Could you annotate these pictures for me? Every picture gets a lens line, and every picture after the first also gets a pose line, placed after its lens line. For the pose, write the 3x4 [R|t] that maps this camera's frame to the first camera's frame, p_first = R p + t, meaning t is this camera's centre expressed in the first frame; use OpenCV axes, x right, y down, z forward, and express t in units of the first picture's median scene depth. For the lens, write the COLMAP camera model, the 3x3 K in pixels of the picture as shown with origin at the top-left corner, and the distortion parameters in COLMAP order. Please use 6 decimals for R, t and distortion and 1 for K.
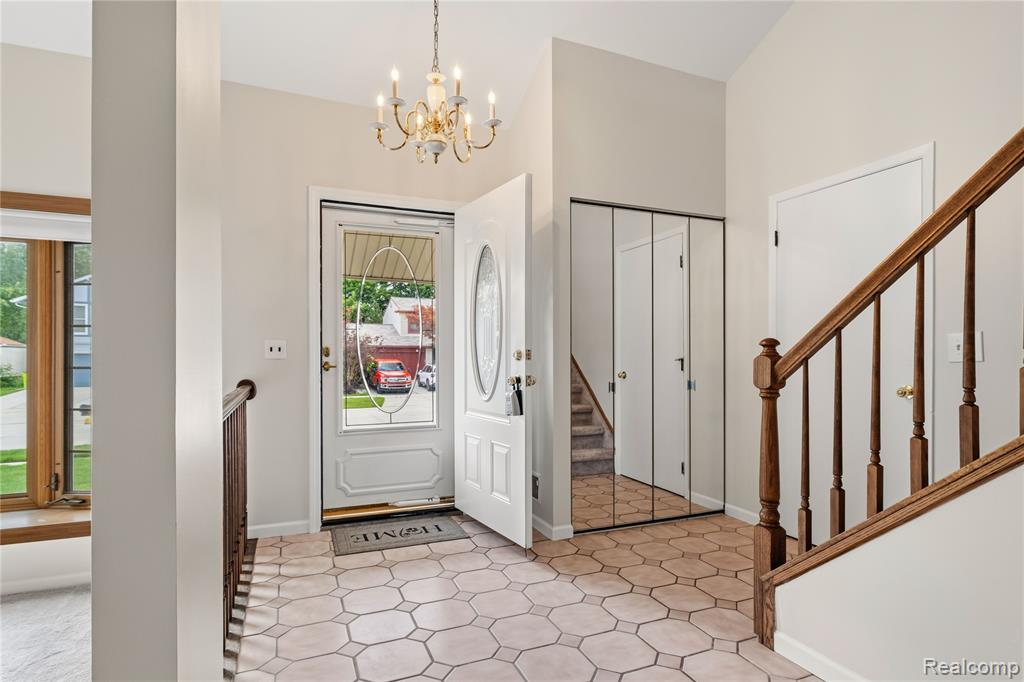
lens RADIAL K [[533.2, 0, 518.3], [0, 533.2, 357.3], [0, 0, 1]] dist [-0.000281, -0.000285]
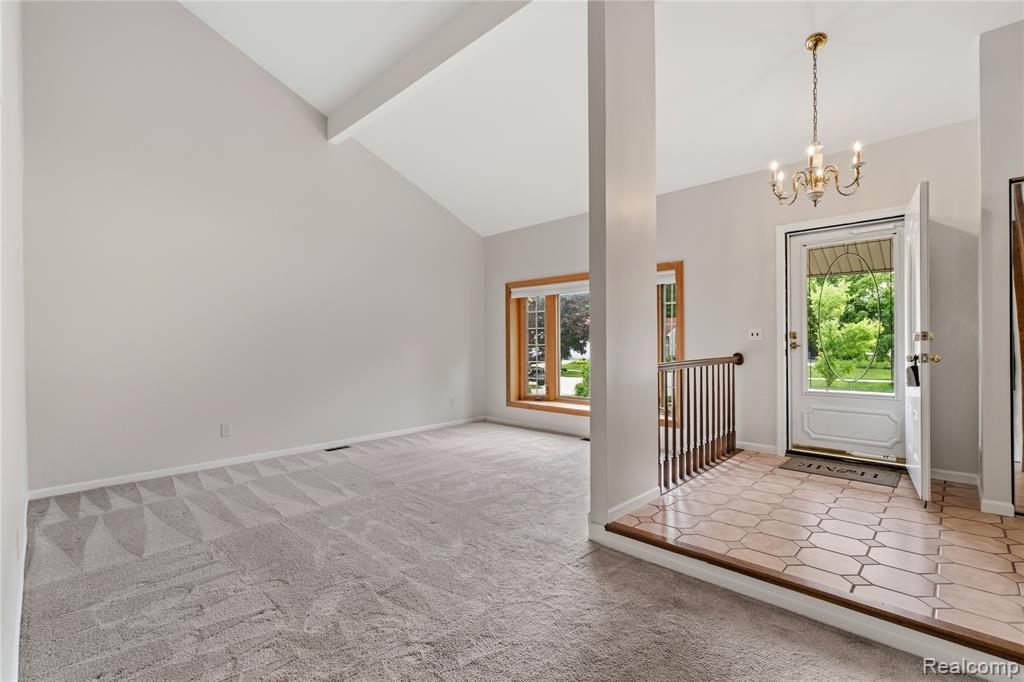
lens RADIAL K [[459.8, 0, 513.3], [0, 459.8, 343.1], [0, 0, 1]] dist [-0.001937, -0.000129]
pose [[0.389889, 0.002035, -0.920860, 0.553197], [0.004027, 0.999984, 0.003915, 0.003012], [0.920853, -0.005235, 0.389875, -0.211160]]
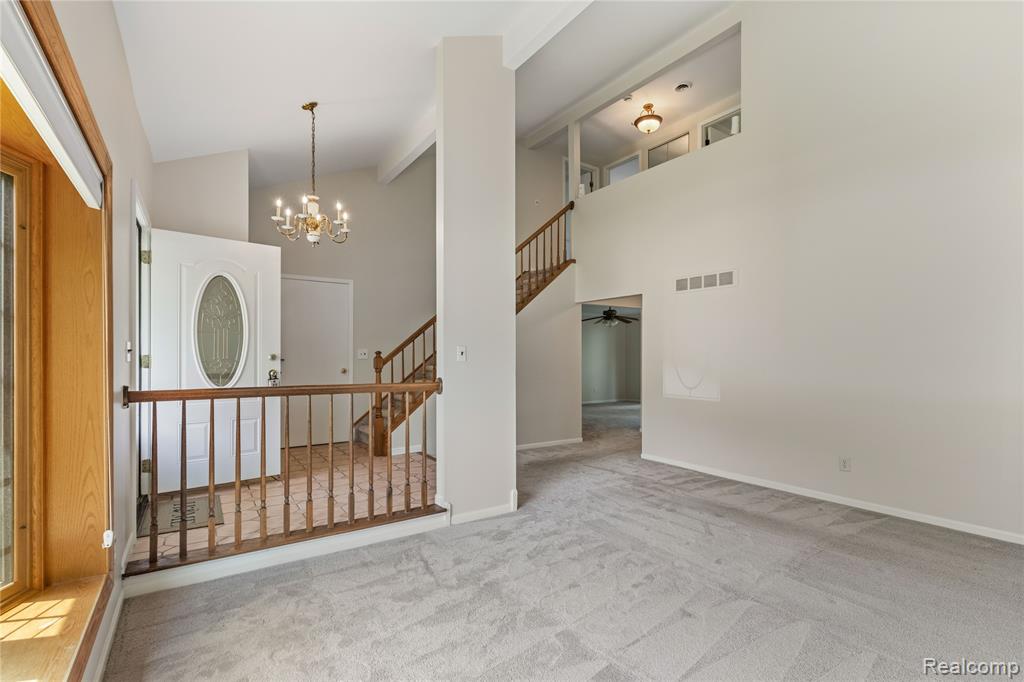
lens RADIAL K [[466.8, 0, 514.6], [0, 466.8, 352.3], [0, 0, 1]] dist [-0.003945, -0.000229]
pose [[-0.203932, 0.006631, 0.978963, -1.423773], [0.002480, 0.999977, -0.006257, -0.006875], [-0.978982, 0.001151, -0.203944, 0.538341]]
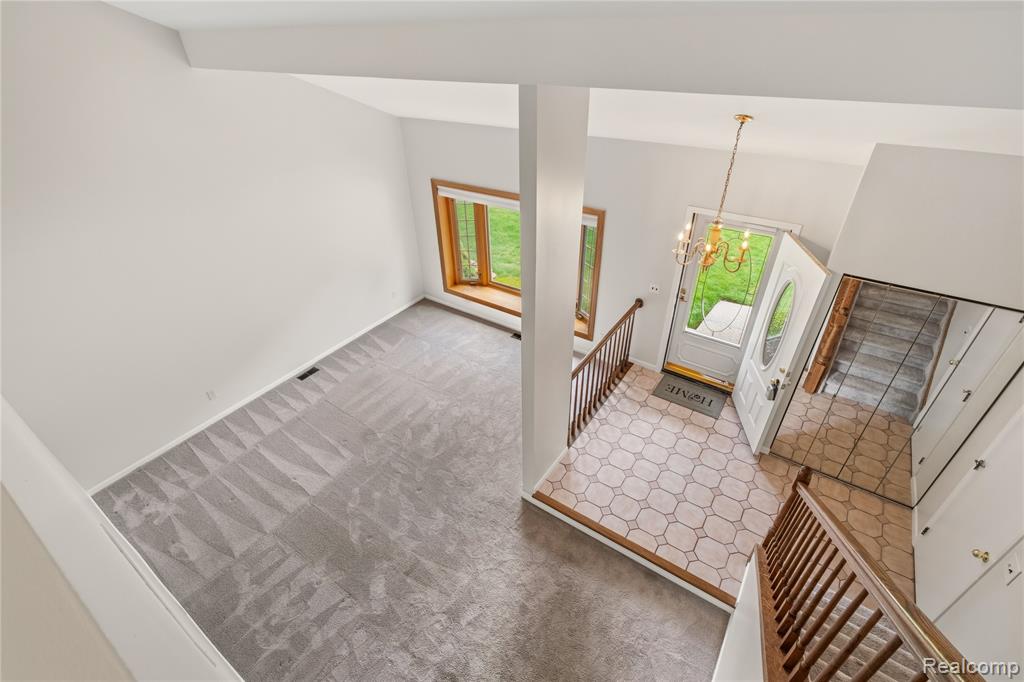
lens RADIAL K [[464.9, 0, 512.0], [0, 464.9, 341.0], [0, 0, 1]] dist [0.000632, 0.000596]
pose [[0.534743, 0.471325, -0.701358, 0.559008], [0.018501, 0.823265, 0.567355, -0.856772], [0.844812, -0.316365, 0.431515, -0.227491]]
